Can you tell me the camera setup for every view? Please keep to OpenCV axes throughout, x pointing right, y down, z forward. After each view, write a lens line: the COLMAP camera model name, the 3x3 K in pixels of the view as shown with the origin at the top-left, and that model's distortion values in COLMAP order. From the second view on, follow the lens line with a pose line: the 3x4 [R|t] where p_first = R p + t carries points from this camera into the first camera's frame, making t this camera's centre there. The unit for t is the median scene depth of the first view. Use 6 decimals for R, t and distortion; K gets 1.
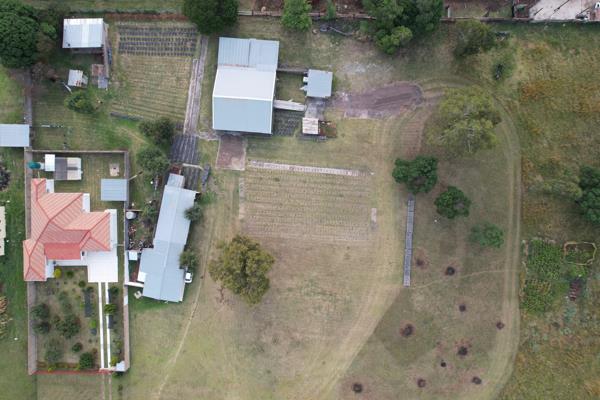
lens RADIAL K [[383.9, 0, 300.0], [0, 383.9, 200.0], [0, 0, 1]] dist [-0.079047, 0.072552]
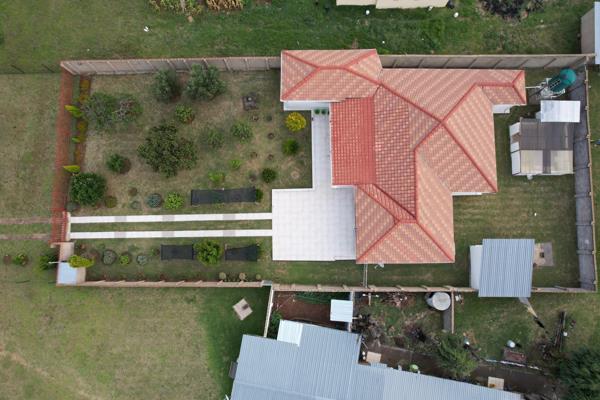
lens RADIAL K [[383.9, 0, 300.0], [0, 383.9, 200.0], [0, 0, 1]] dist [-0.079047, 0.072552]
pose [[0.004639, 0.995550, -0.094125, -0.509711], [-0.999899, 0.003352, -0.013831, 0.193408], [-0.013454, 0.094180, 0.995464, 0.571853]]
